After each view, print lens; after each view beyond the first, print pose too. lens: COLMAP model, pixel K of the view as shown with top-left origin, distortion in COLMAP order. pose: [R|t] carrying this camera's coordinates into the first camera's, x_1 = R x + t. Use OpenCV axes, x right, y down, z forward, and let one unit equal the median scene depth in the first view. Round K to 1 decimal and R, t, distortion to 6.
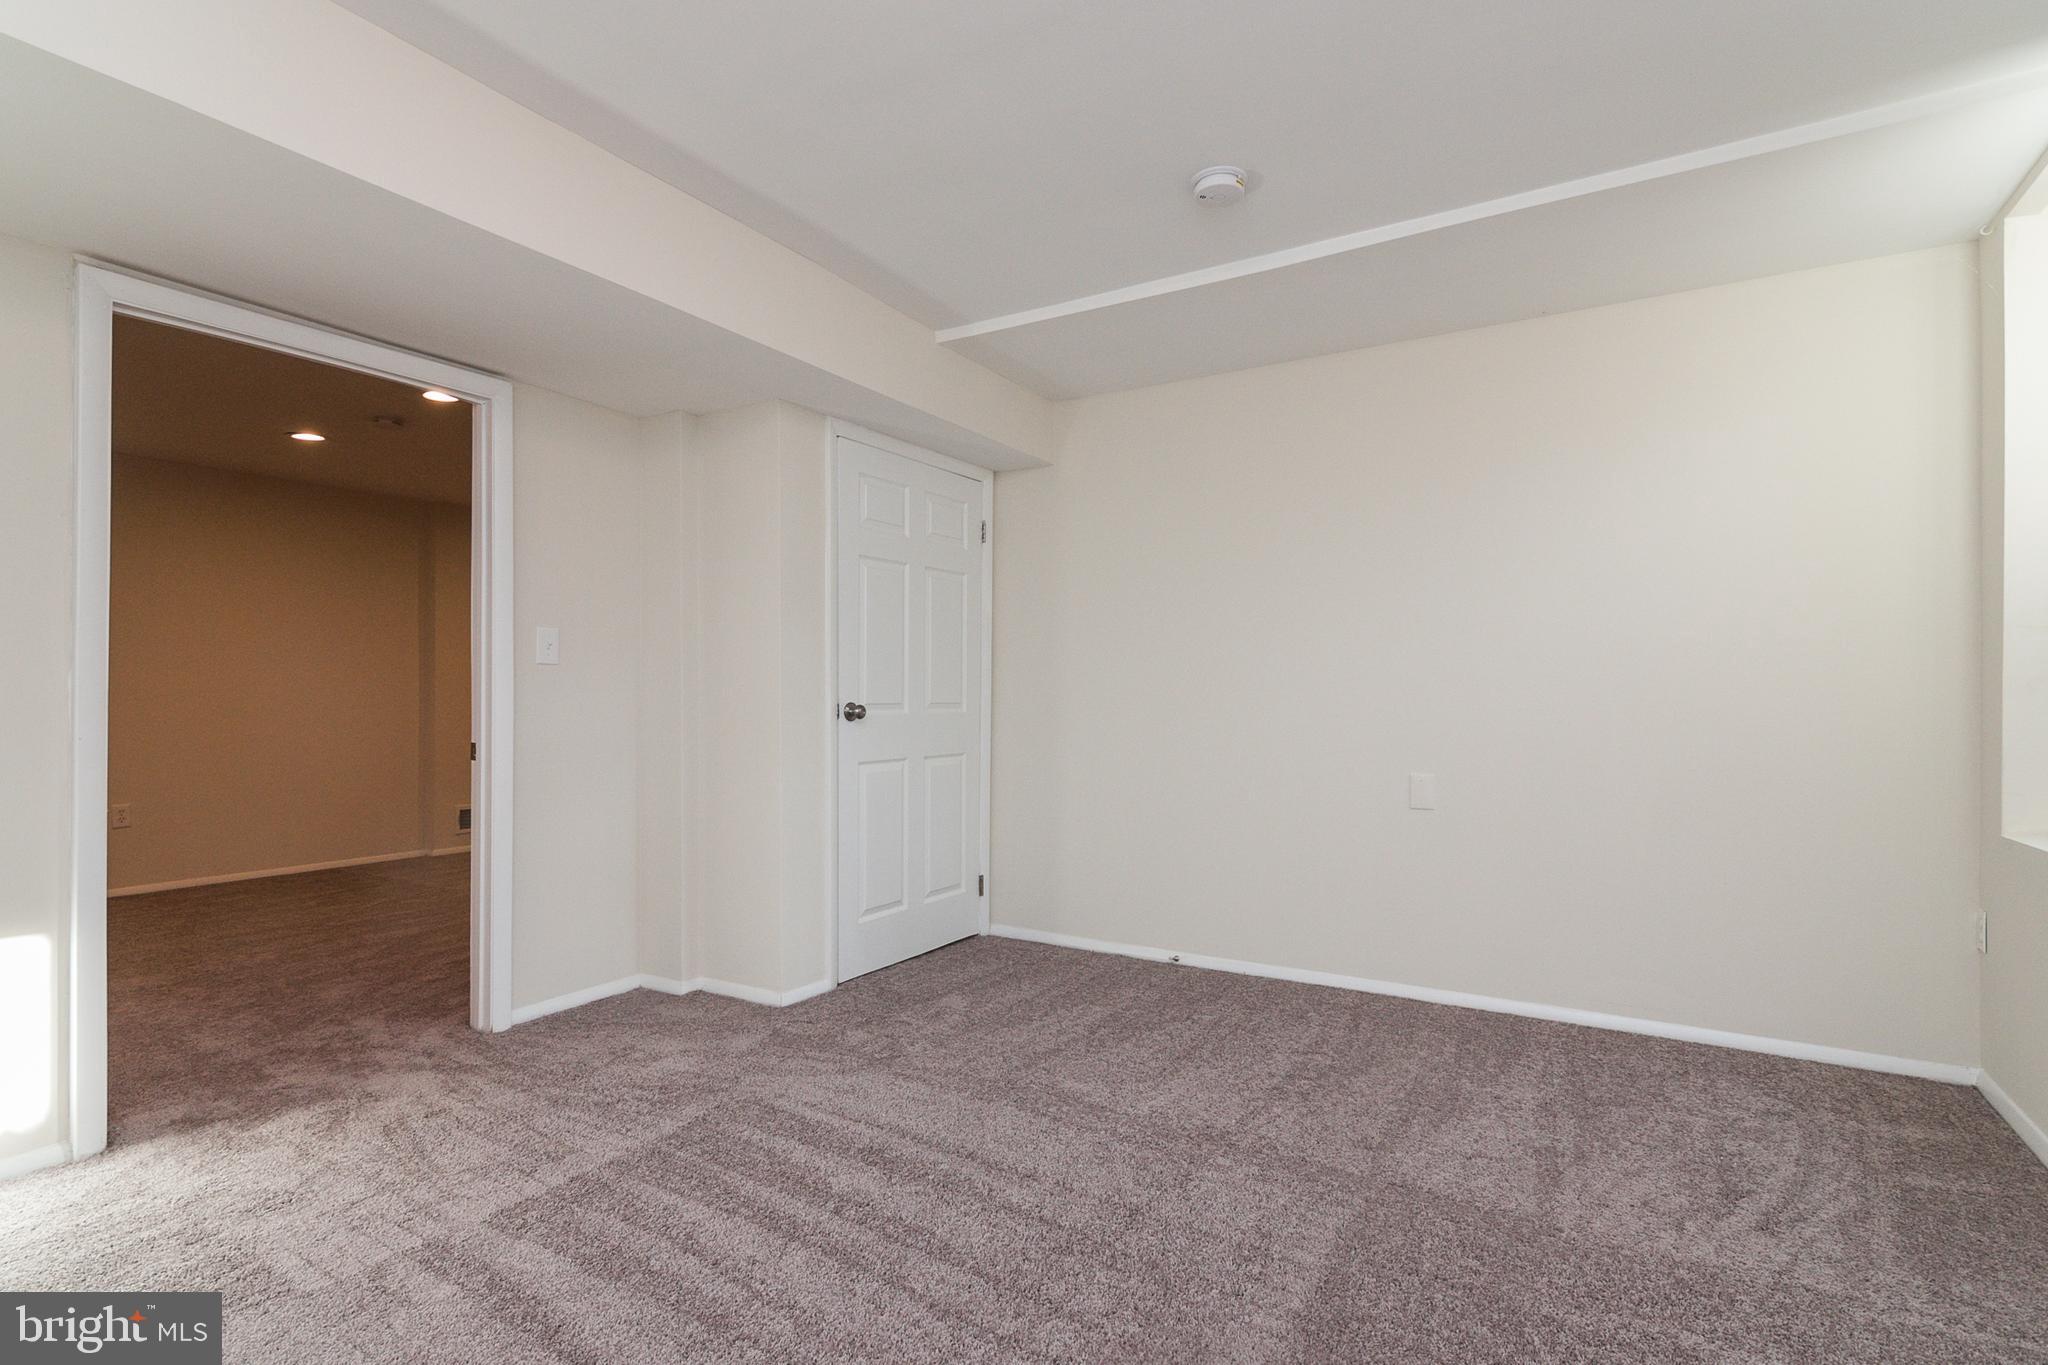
lens RADIAL K [[995.4, 0, 1030.1], [0, 995.4, 694.1], [0, 0, 1]] dist [0.000315, -0.001724]
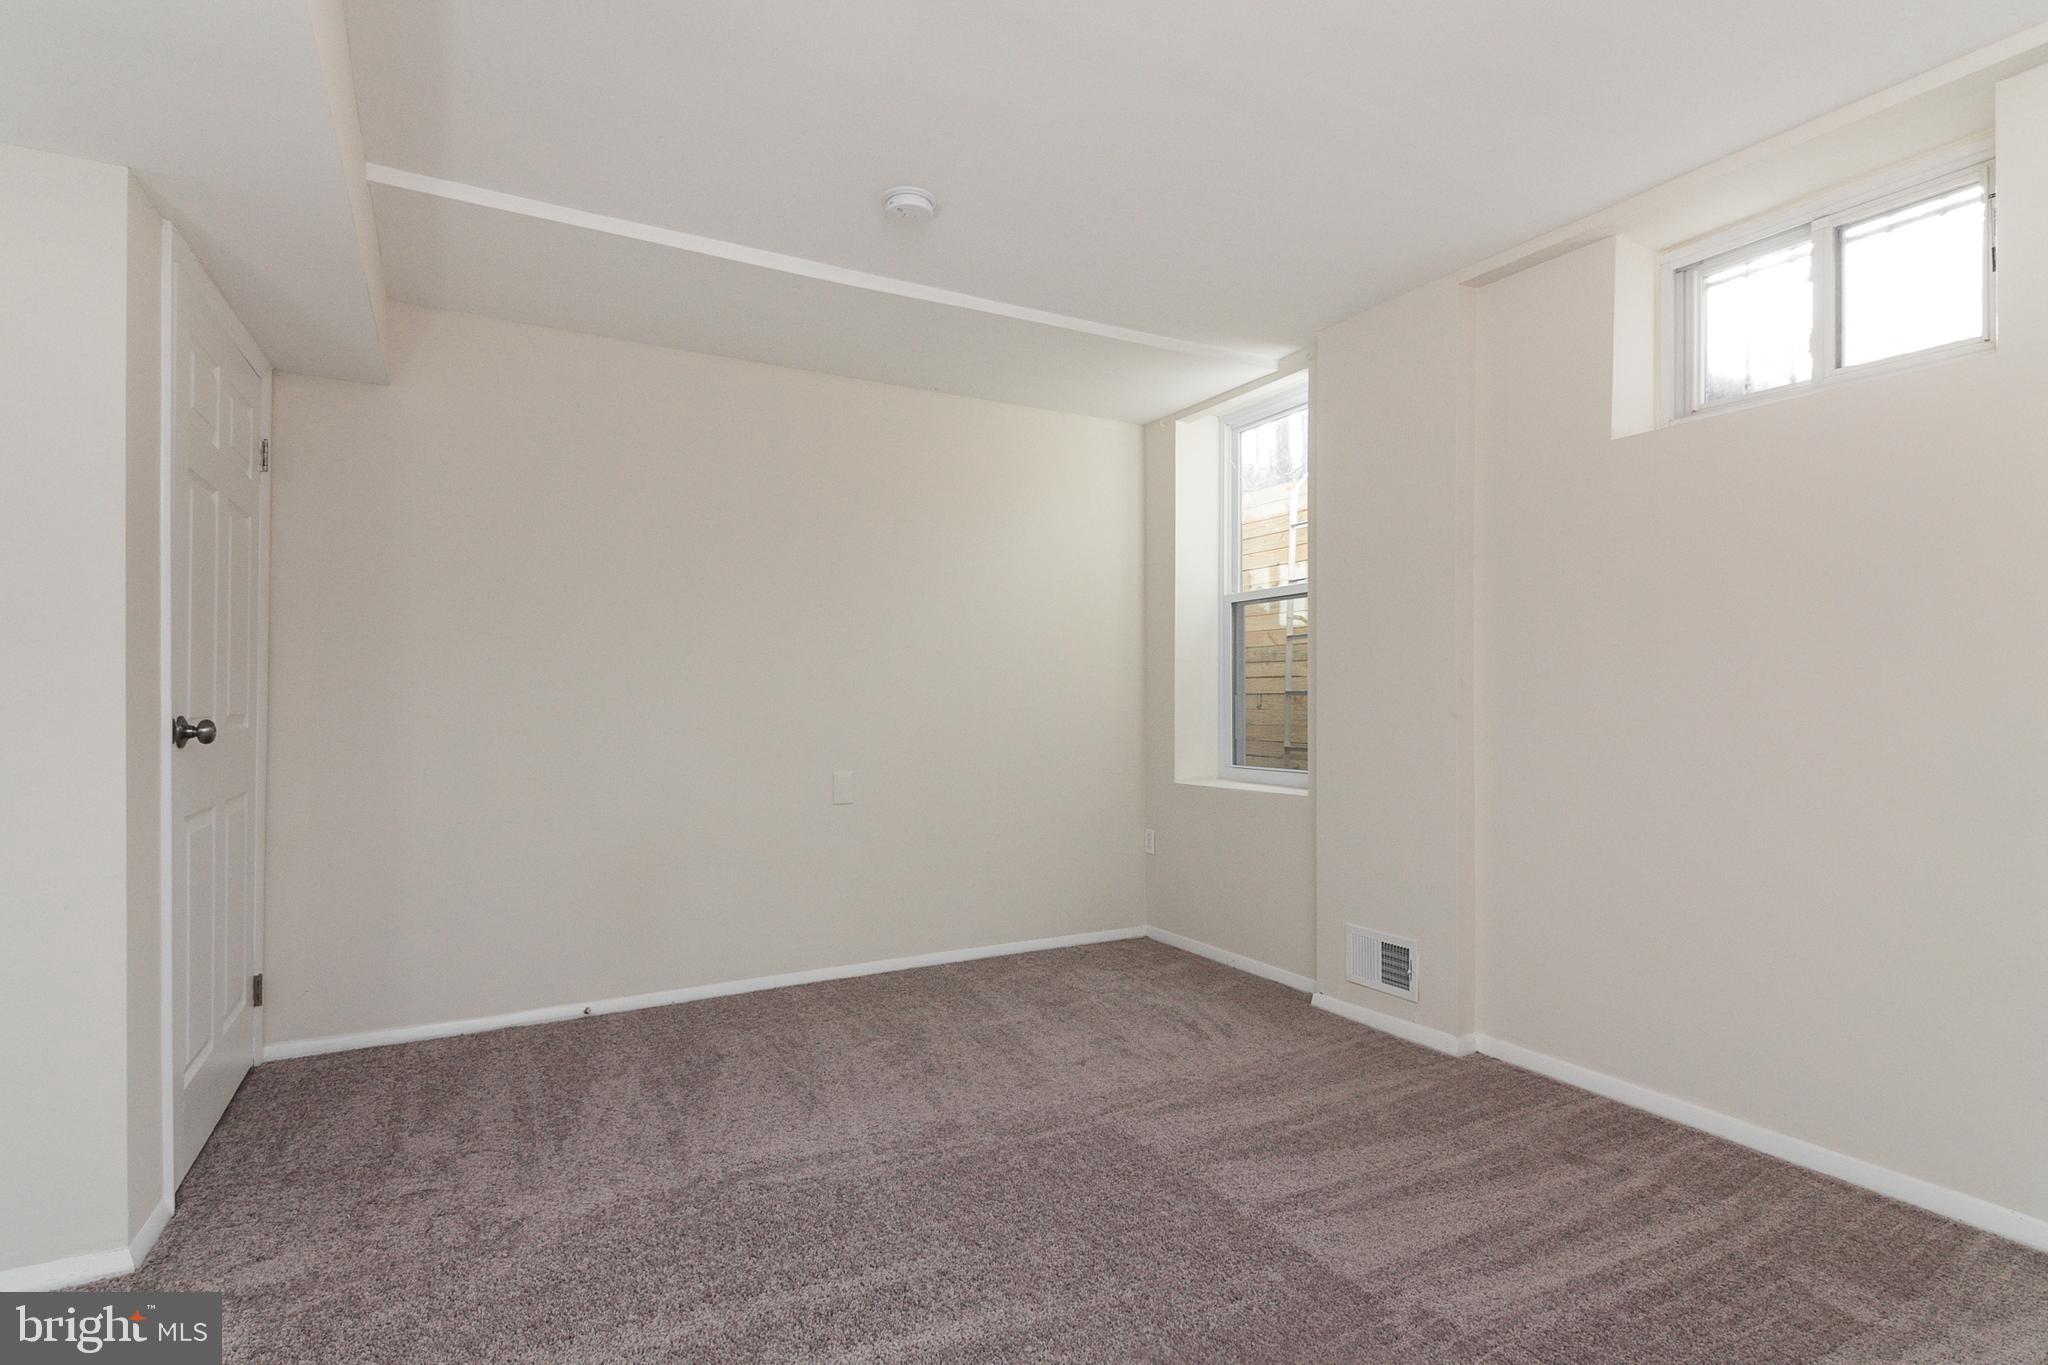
lens RADIAL K [[995.4, 0, 1029.7], [0, 995.4, 680.1], [0, 0, 1]] dist [0.000315, -0.001724]
pose [[0.493559, 0.012497, 0.869623, -0.483579], [0.002502, 0.999872, -0.015789, -0.001208], [-0.869709, 0.009969, 0.493464, 0.297848]]
